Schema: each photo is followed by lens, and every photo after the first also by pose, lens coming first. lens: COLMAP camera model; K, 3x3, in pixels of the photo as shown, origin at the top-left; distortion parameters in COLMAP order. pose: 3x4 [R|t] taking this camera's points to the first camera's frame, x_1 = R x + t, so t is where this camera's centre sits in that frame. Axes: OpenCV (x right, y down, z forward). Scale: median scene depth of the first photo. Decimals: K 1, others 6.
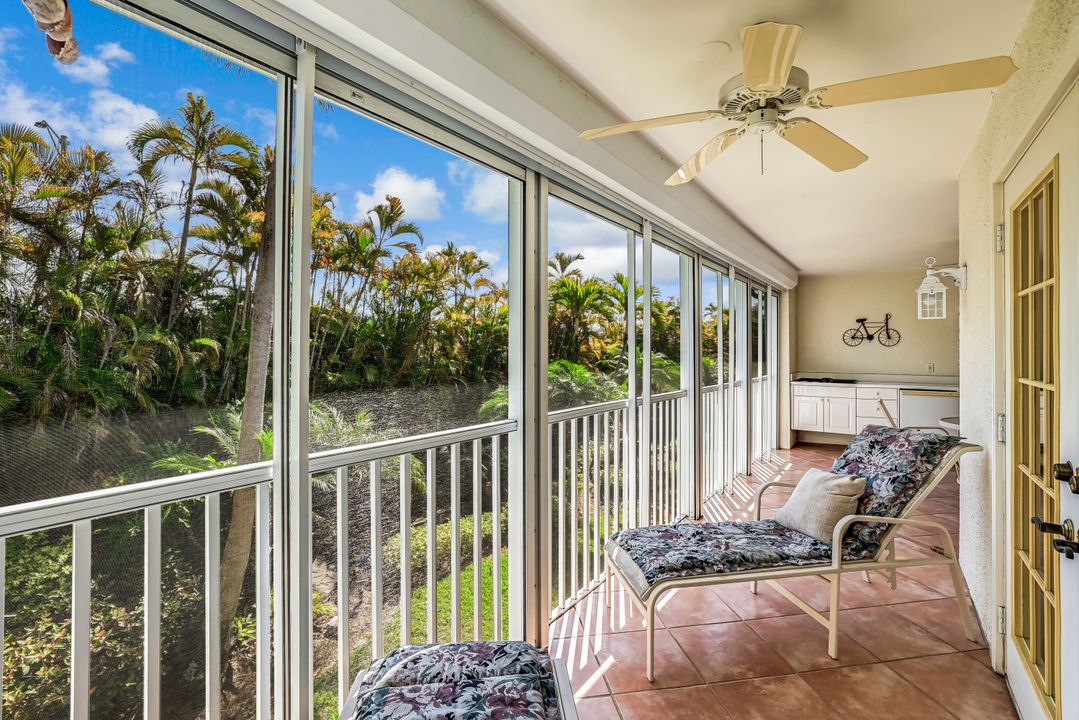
lens RADIAL K [[486.9, 0, 536.3], [0, 486.9, 352.2], [0, 0, 1]] dist [-0.025365, 0.004253]
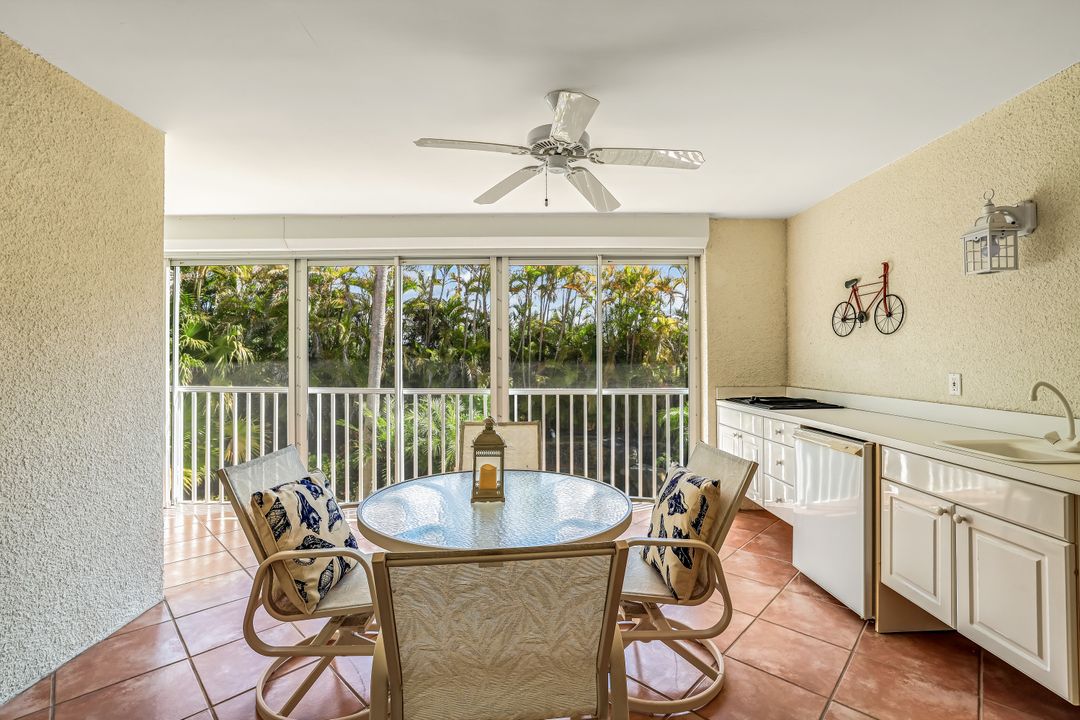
lens RADIAL K [[487.3, 0, 532.8], [0, 487.3, 356.6], [0, 0, 1]] dist [-0.025365, 0.004253]
pose [[0.616218, -0.005841, -0.787554, 0.860094], [0.004148, 0.999983, -0.004171, 0.008466], [0.787565, -0.000696, 0.616231, 0.457020]]
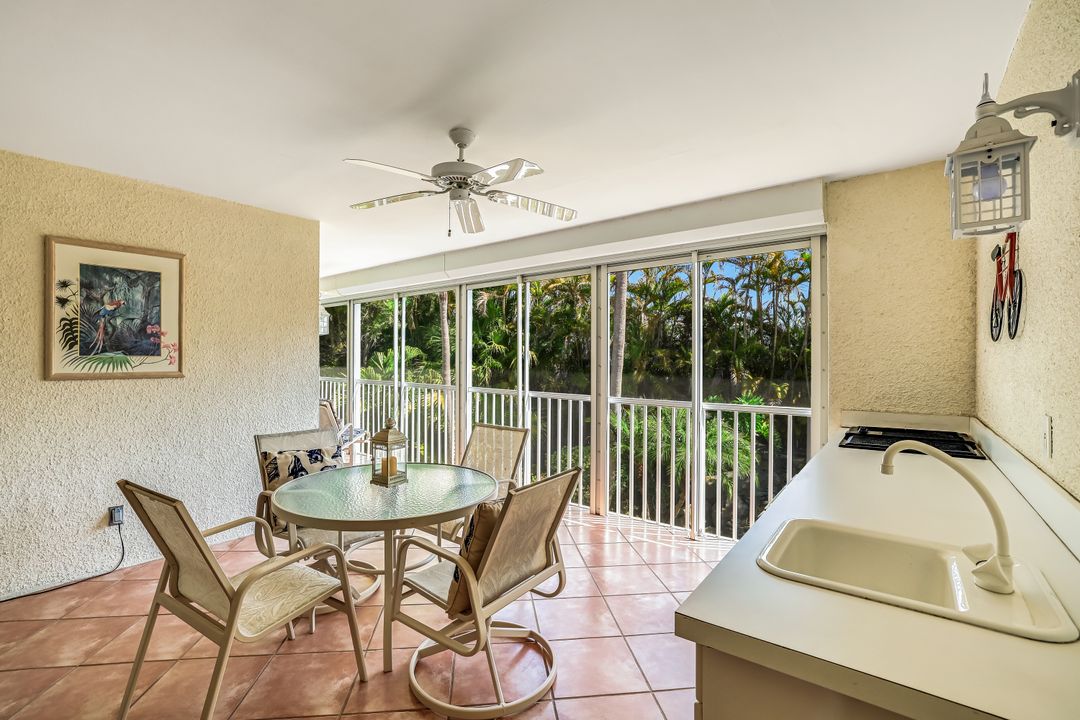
lens RADIAL K [[487.3, 0, 529.6], [0, 487.3, 359.4], [0, 0, 1]] dist [-0.025365, 0.004253]
pose [[-0.031288, 0.001446, -0.999509, 0.974749], [-0.002642, 0.999995, 0.001529, -0.001498], [0.999507, 0.002688, -0.031284, 0.736623]]
